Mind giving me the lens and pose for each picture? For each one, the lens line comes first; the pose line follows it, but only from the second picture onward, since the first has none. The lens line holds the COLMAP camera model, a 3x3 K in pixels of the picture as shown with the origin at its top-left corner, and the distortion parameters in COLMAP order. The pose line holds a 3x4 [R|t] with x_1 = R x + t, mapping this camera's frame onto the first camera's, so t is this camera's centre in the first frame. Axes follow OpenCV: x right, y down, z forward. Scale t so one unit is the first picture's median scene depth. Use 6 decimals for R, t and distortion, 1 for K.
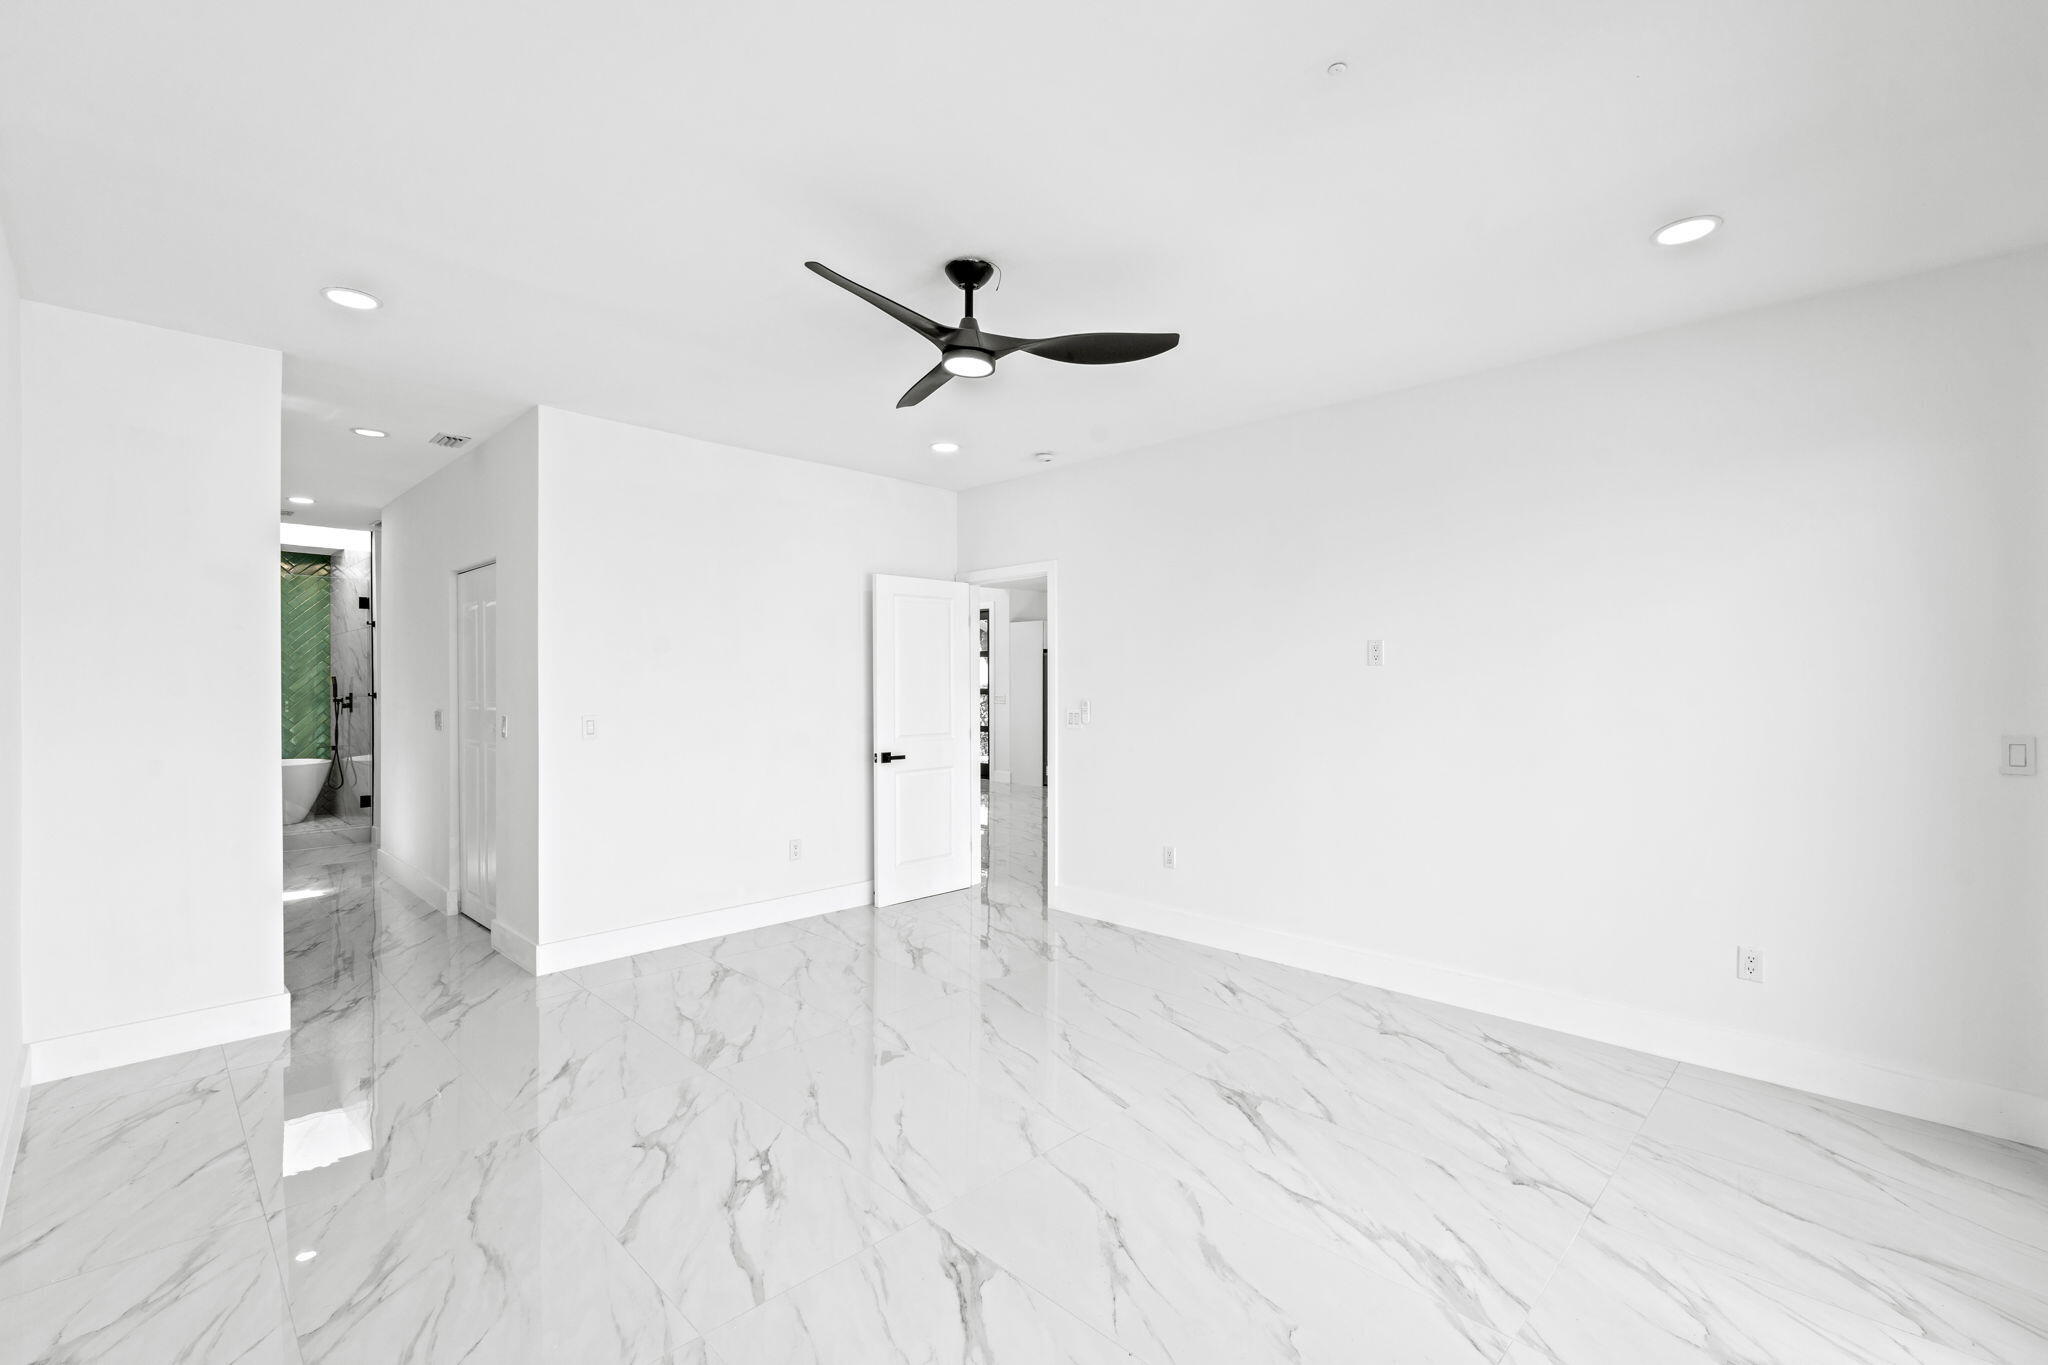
lens RADIAL K [[893.8, 0, 1021.9], [0, 893.8, 677.0], [0, 0, 1]] dist [-0.001145, 0.000135]
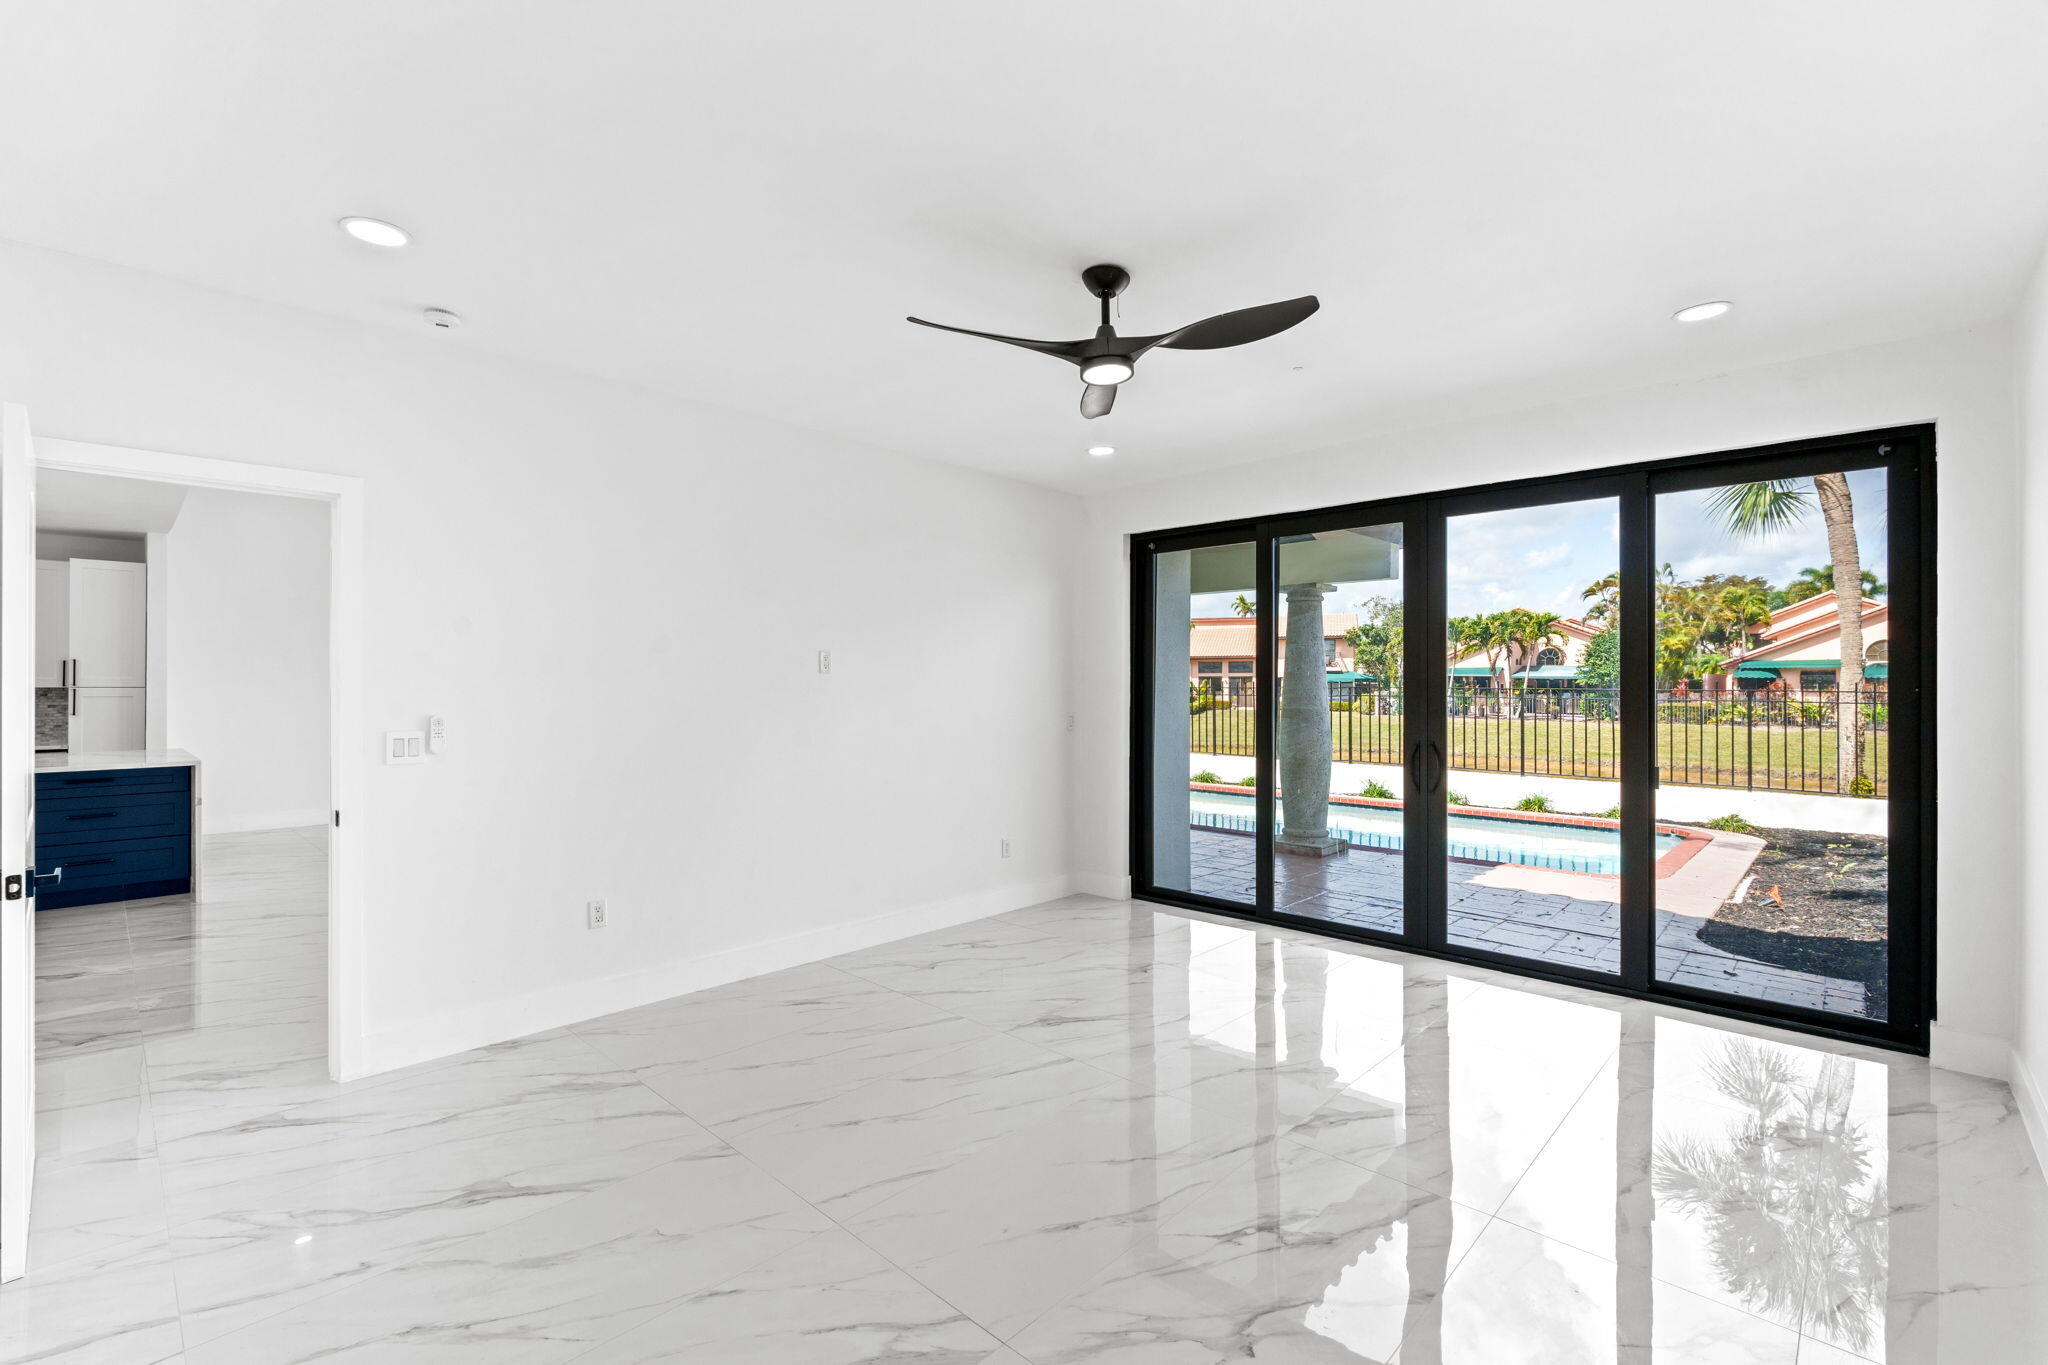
lens RADIAL K [[893.8, 0, 1017.2], [0, 893.8, 686.9], [0, 0, 1]] dist [-0.001145, 0.000135]
pose [[-0.013694, -0.001506, 0.999905, -0.817208], [-0.010183, 0.999947, 0.001367, -0.000058], [-0.999854, -0.010164, -0.013709, 0.863606]]
